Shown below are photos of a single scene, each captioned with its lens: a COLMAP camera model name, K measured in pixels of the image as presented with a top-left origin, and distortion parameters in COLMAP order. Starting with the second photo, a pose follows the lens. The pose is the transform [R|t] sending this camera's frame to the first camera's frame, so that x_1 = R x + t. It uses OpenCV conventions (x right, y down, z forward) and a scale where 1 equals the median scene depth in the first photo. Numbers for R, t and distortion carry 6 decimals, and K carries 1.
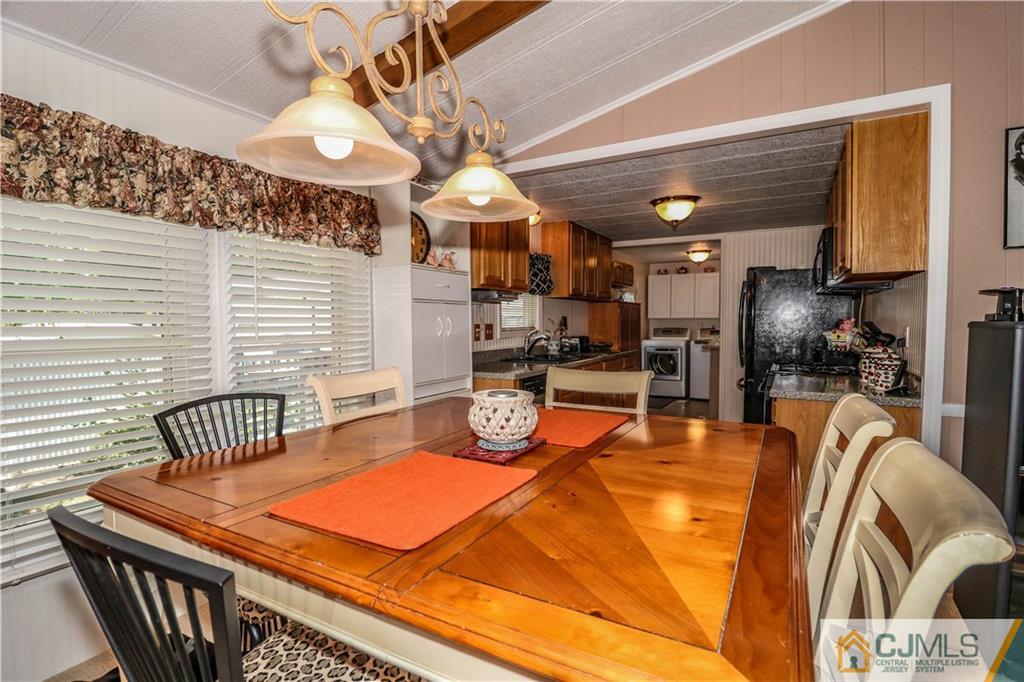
lens RADIAL K [[483.2, 0, 512.0], [0, 483.2, 341.0], [0, 0, 1]] dist [0.000524, -0.016500]
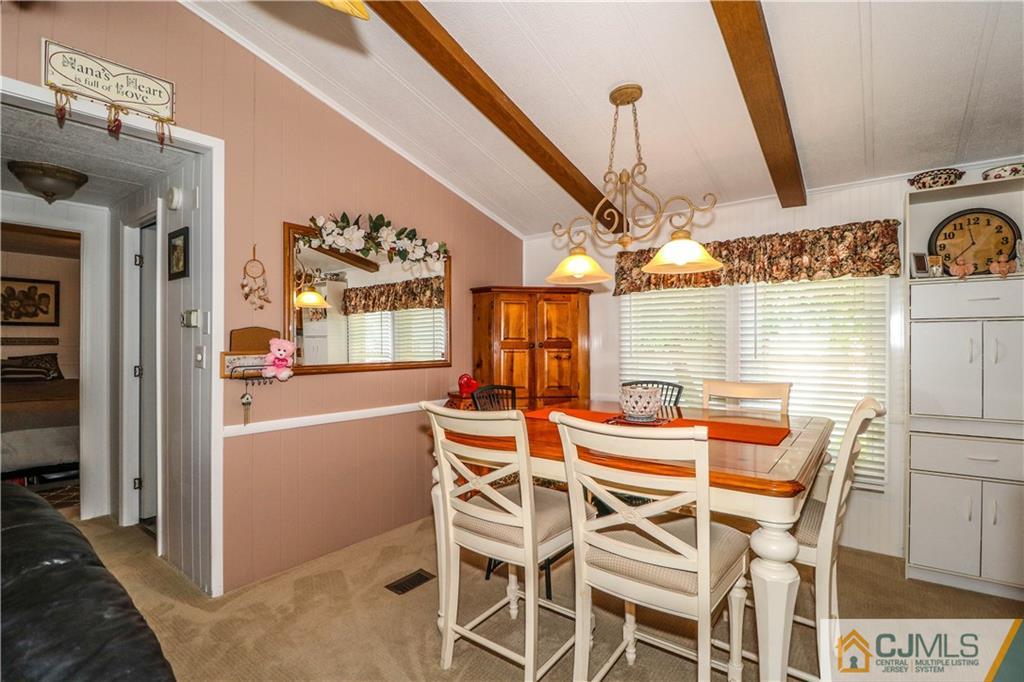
lens RADIAL K [[483.2, 0, 512.0], [0, 483.2, 341.0], [0, 0, 1]] dist [0.000524, -0.016500]
pose [[-0.124840, -0.002858, -0.992173, 1.127808], [-0.041267, 0.999145, 0.002314, -0.023781], [0.991318, 0.041233, -0.124851, 0.530689]]
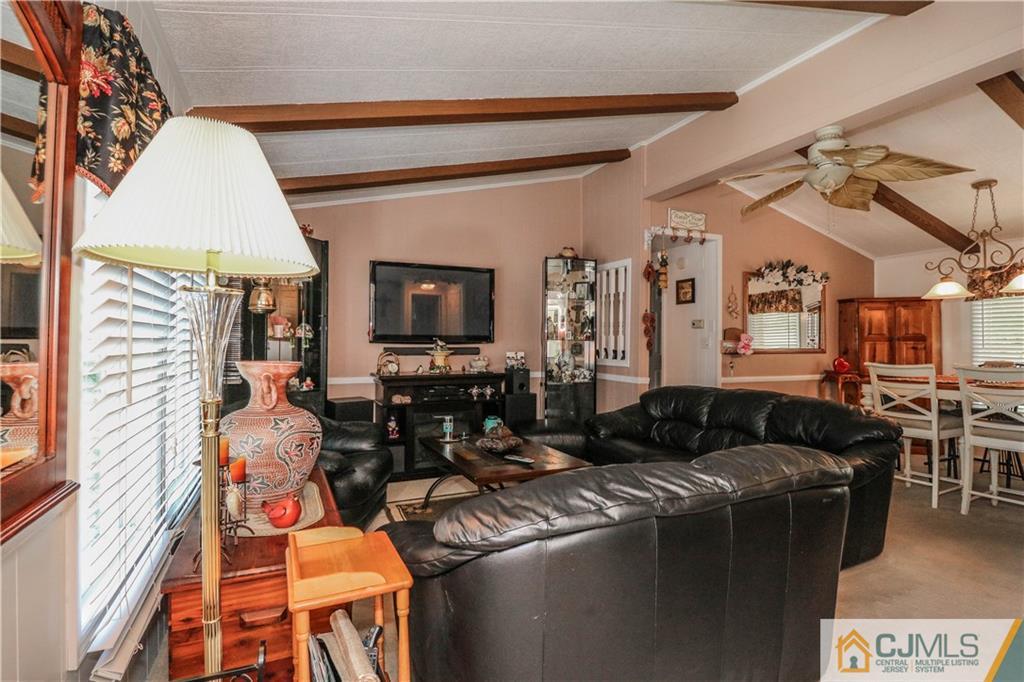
lens RADIAL K [[483.2, 0, 512.0], [0, 483.2, 341.0], [0, 0, 1]] dist [0.000524, -0.016500]
pose [[-0.590061, -0.002185, -0.807355, 2.957018], [-0.037182, 0.999009, 0.024471, 0.028202], [0.806502, 0.044459, -0.589558, 0.178922]]
